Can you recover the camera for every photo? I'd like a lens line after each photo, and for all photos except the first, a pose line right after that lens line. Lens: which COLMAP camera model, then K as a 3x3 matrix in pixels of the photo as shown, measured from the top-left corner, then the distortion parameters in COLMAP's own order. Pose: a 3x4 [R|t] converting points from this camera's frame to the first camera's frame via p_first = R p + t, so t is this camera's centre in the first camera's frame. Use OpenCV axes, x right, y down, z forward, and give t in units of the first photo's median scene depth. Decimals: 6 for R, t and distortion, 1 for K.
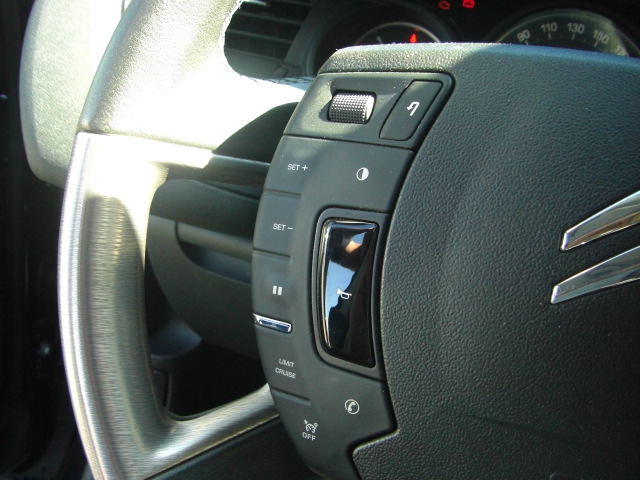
lens RADIAL K [[730.7, 0, 318.3], [0, 730.7, 244.7], [0, 0, 1]] dist [-0.159881, 0.000000]
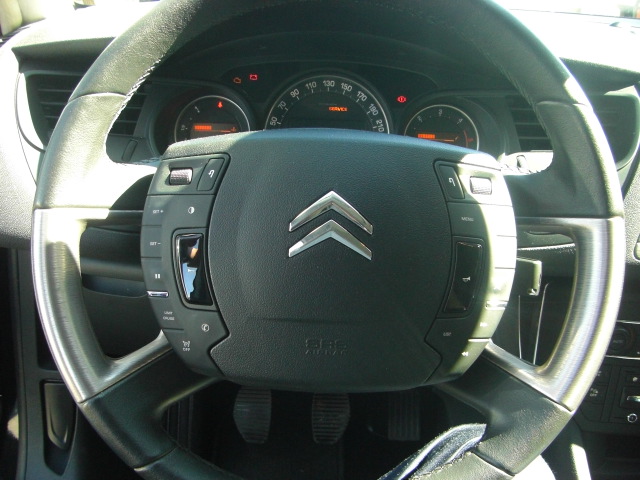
lens RADIAL K [[730.7, 0, 316.4], [0, 730.7, 242.9], [0, 0, 1]] dist [-0.159881, 0.000000]
pose [[0.968898, -0.156760, 0.191476, -0.002616], [0.161469, 0.986835, -0.009143, 0.059685], [-0.187523, 0.039776, 0.981455, -0.928900]]
